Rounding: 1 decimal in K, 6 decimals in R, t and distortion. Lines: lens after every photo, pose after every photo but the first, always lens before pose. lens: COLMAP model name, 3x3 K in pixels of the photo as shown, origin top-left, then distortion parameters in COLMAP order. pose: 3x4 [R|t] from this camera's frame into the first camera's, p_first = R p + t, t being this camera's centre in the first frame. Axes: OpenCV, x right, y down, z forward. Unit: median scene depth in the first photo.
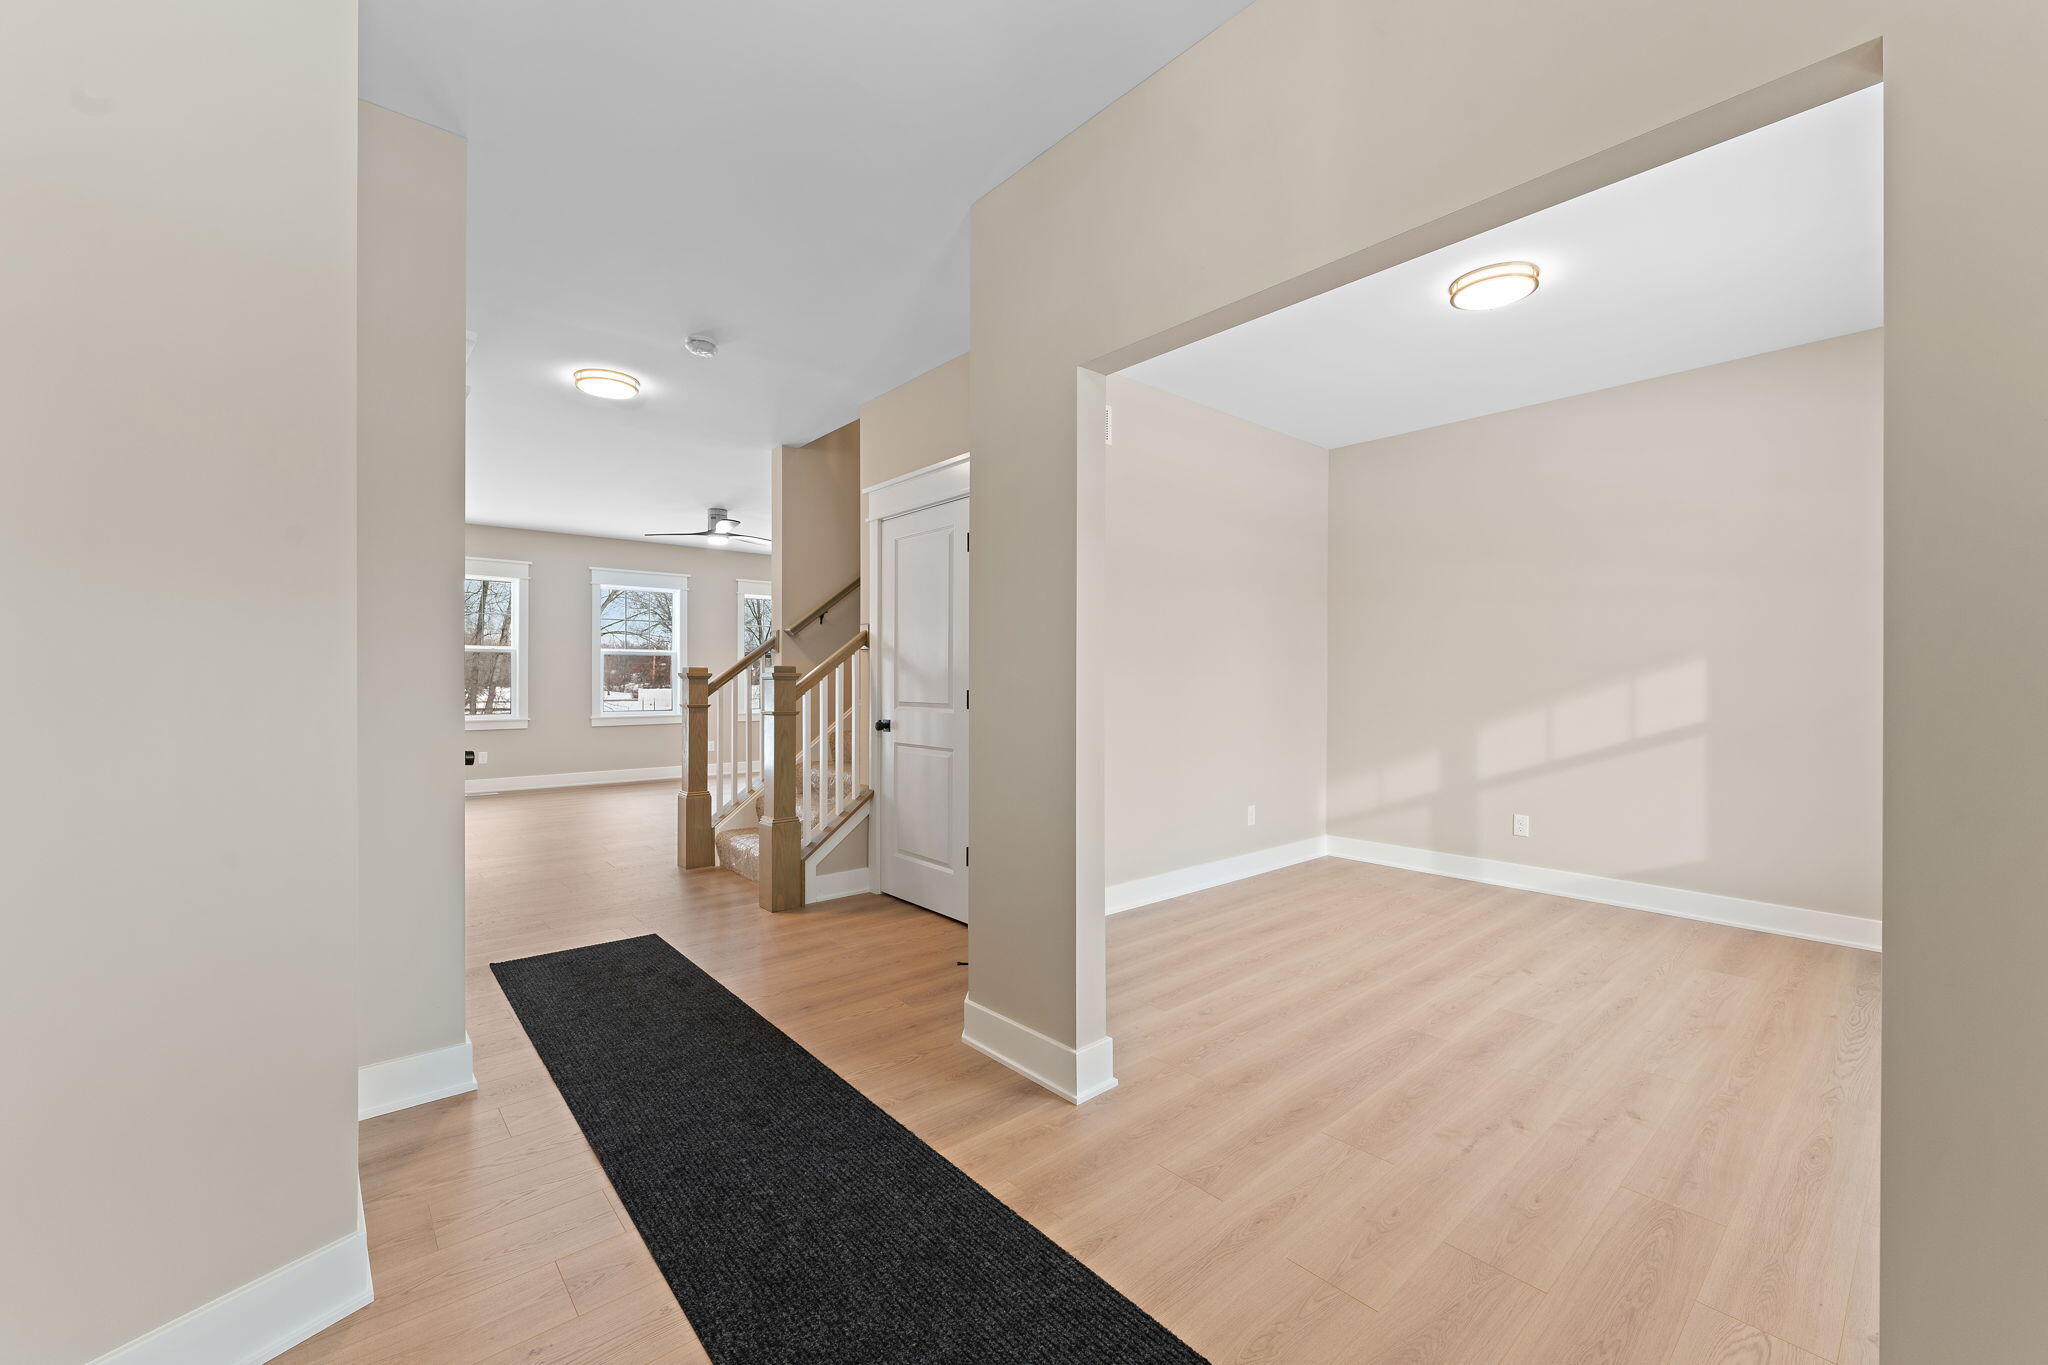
lens RADIAL K [[852.4, 0, 1026.2], [0, 852.4, 686.7], [0, 0, 1]] dist [-0.004845, 0.001226]
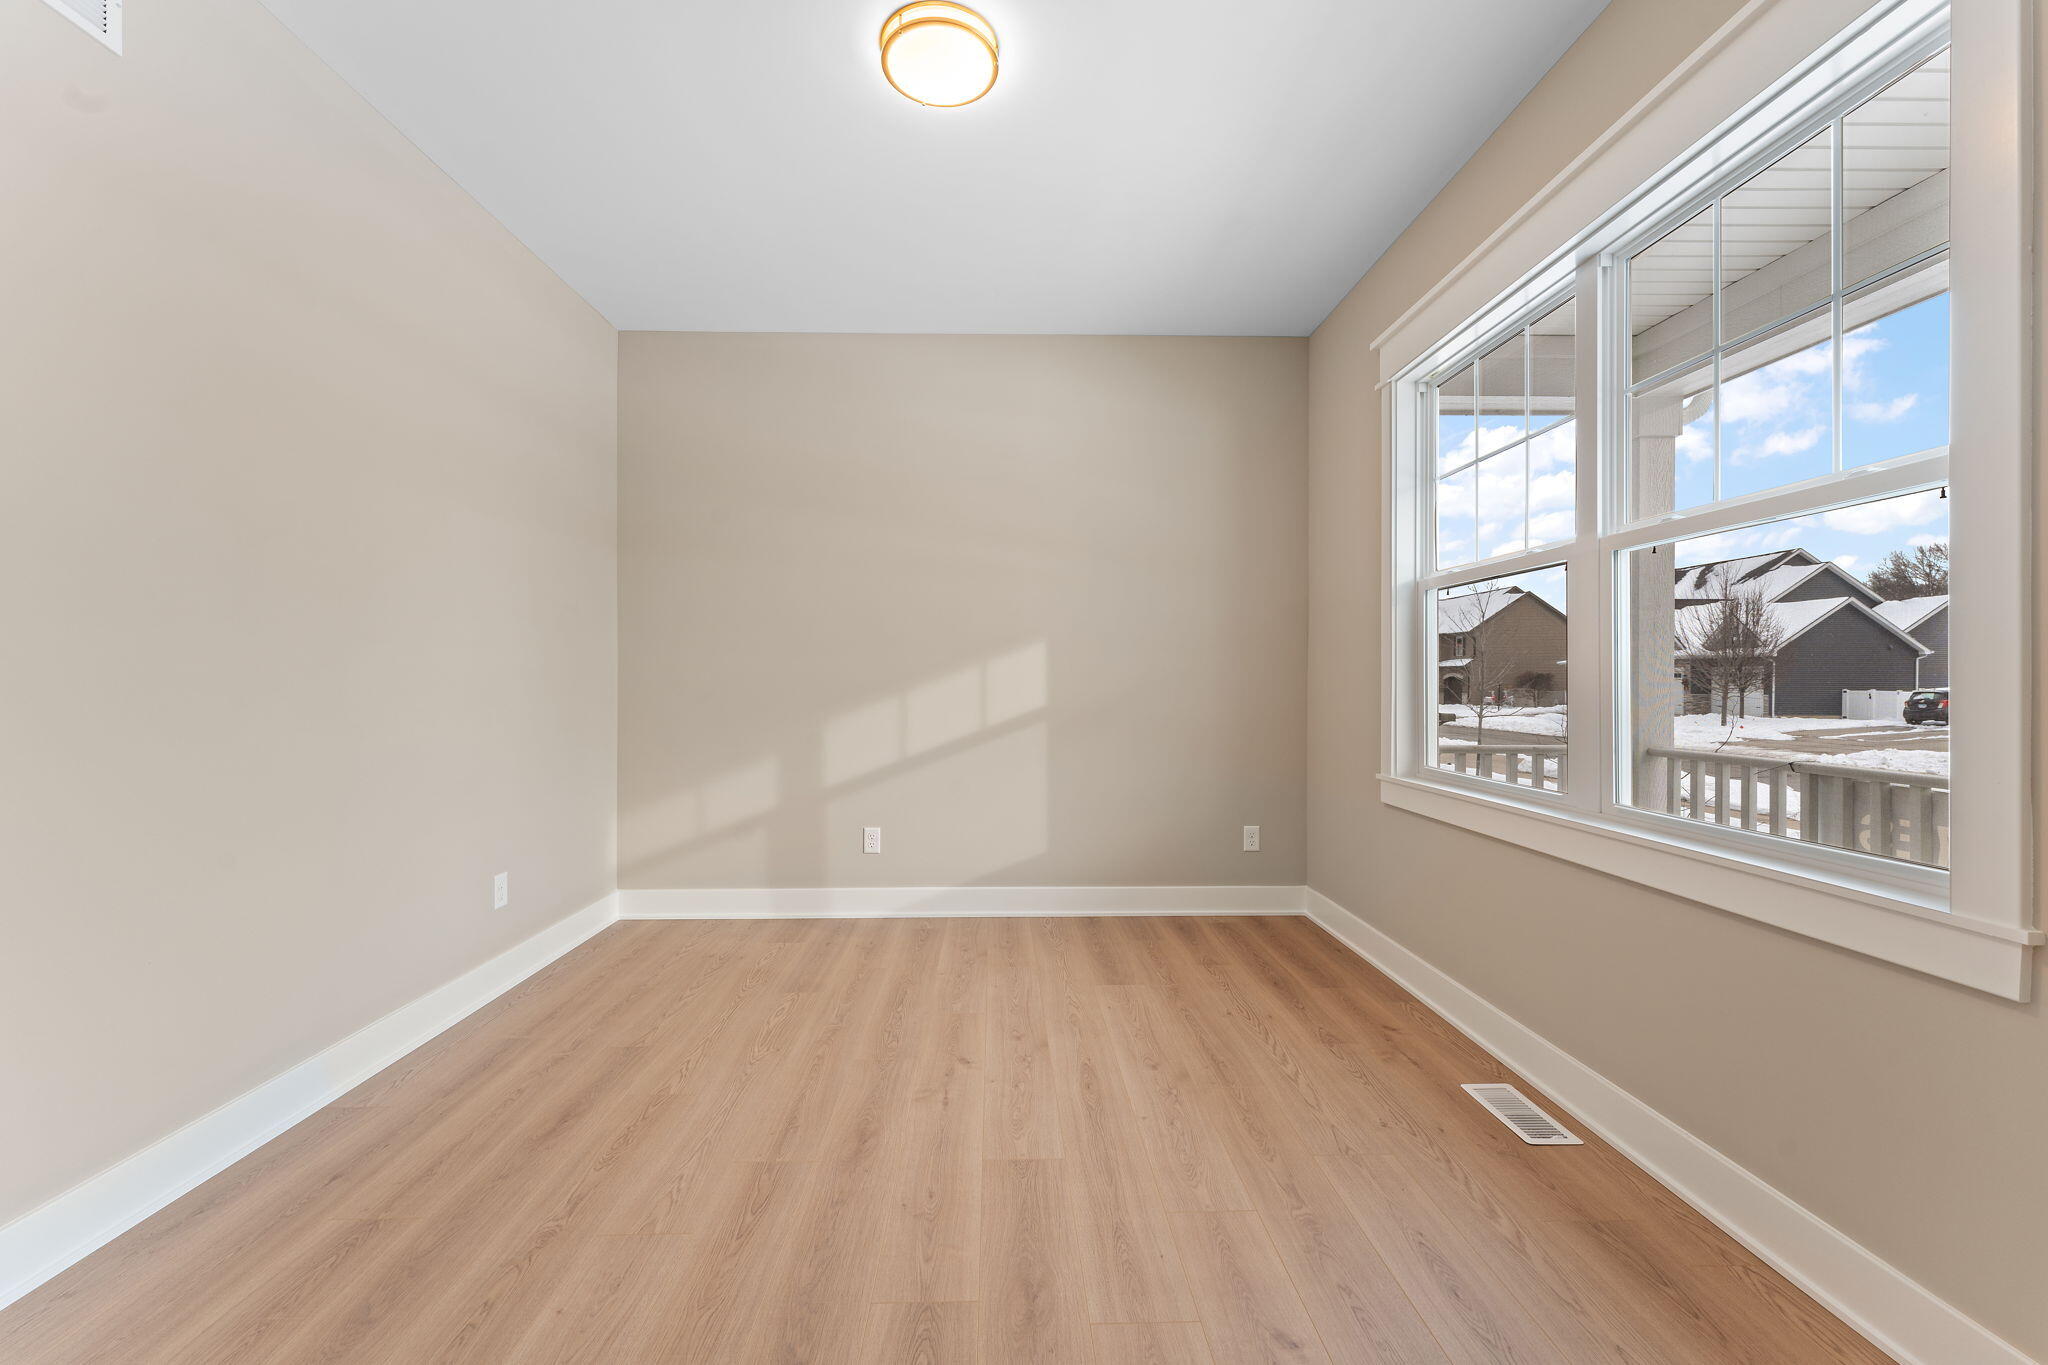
lens RADIAL K [[852.4, 0, 1040.6], [0, 852.4, 678.6], [0, 0, 1]] dist [-0.004845, 0.001226]
pose [[0.652458, -0.002438, 0.757821, 0.070813], [0.010476, 0.999928, -0.005802, 0.015186], [-0.757753, 0.011724, 0.652437, 0.375243]]
